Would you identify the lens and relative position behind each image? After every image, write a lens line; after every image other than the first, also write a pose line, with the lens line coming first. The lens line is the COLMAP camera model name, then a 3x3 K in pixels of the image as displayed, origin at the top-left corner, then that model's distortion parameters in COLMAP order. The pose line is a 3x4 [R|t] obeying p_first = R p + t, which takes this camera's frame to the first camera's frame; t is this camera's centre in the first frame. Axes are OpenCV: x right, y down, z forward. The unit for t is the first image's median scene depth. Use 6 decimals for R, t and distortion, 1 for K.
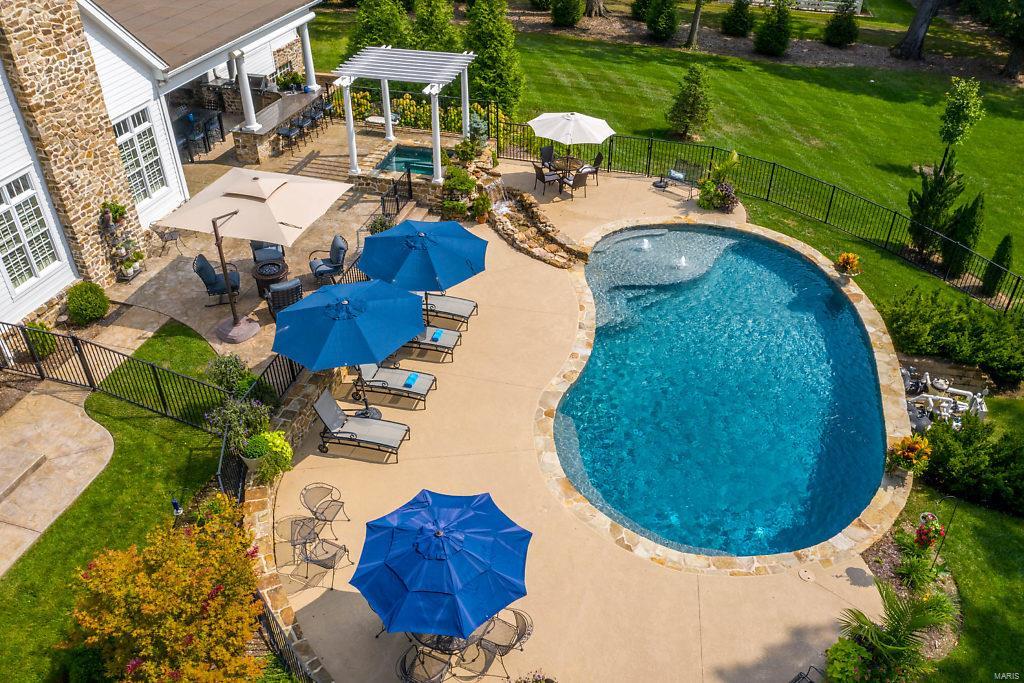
lens RADIAL K [[816.9, 0, 520.6], [0, 816.9, 336.5], [0, 0, 1]] dist [-0.012031, -0.002035]
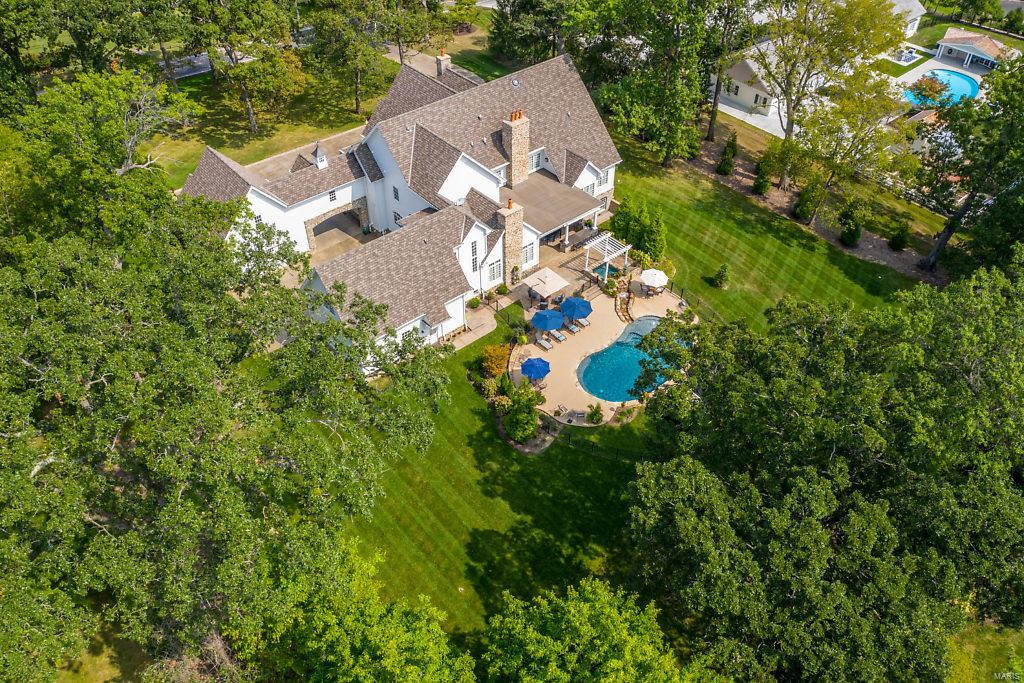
lens RADIAL K [[816.9, 0, 520.6], [0, 816.9, 336.5], [0, 0, 1]] dist [-0.012031, -0.002035]
pose [[0.834108, 0.375730, -0.403846, 1.293884], [-0.326732, 0.926416, 0.187082, -0.618318], [0.444422, -0.024098, 0.895494, -2.651823]]
